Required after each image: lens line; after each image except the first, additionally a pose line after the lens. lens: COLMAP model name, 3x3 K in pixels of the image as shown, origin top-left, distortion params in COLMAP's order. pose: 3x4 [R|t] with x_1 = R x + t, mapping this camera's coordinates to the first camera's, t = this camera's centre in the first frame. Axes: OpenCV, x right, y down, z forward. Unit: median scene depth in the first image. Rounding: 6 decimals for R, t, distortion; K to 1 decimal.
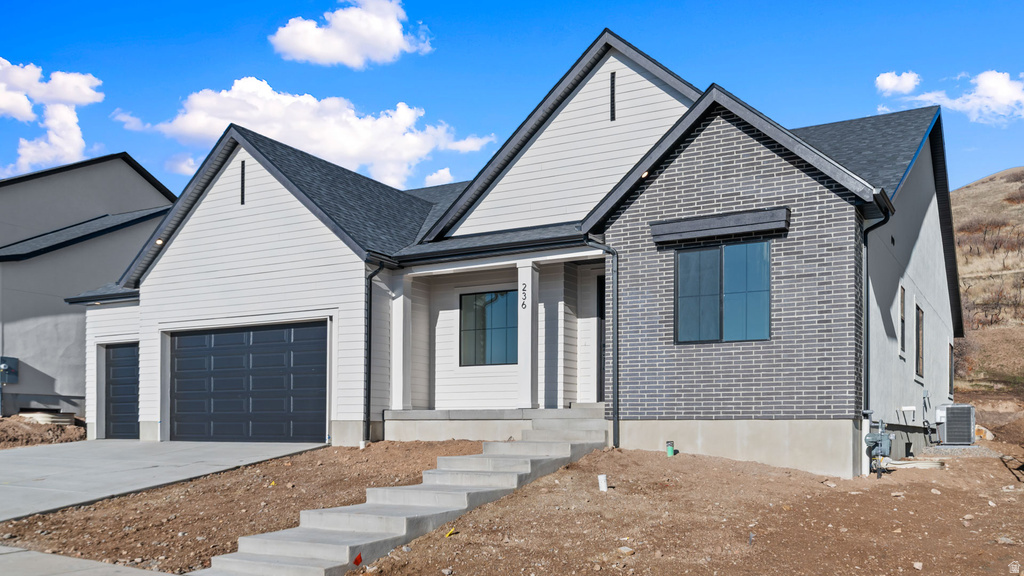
lens RADIAL K [[827.8, 0, 512.3], [0, 827.8, 341.8], [0, 0, 1]] dist [-0.002877, 0.000302]
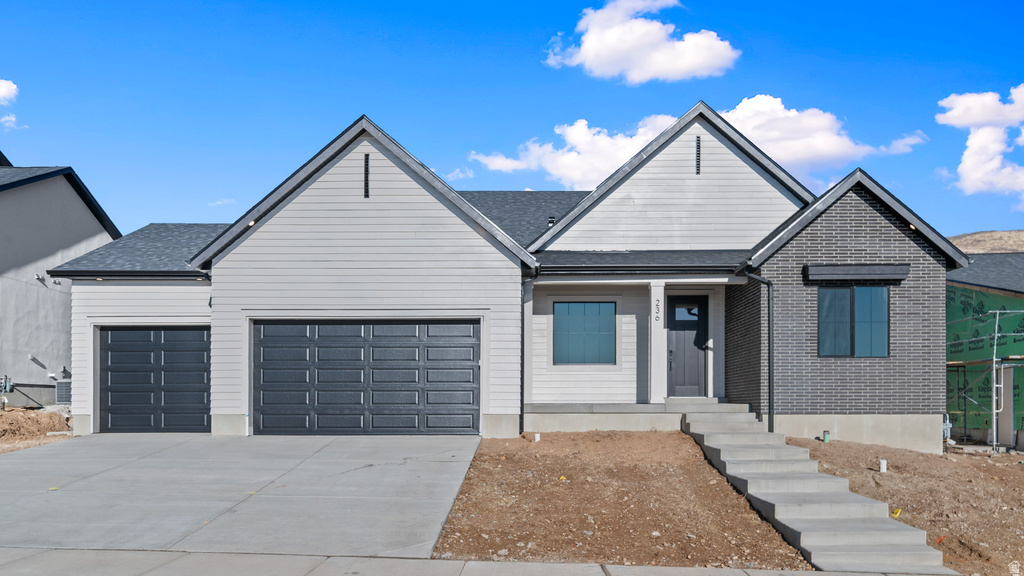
lens RADIAL K [[693.6, 0, 511.4], [0, 693.6, 336.6], [0, 0, 1]] dist [-0.002414, -0.001156]
pose [[0.886531, 0.040250, 0.460915, -0.639385], [-0.044649, 0.999002, -0.001361, -0.005775], [-0.460510, -0.019373, 0.887443, 0.200132]]
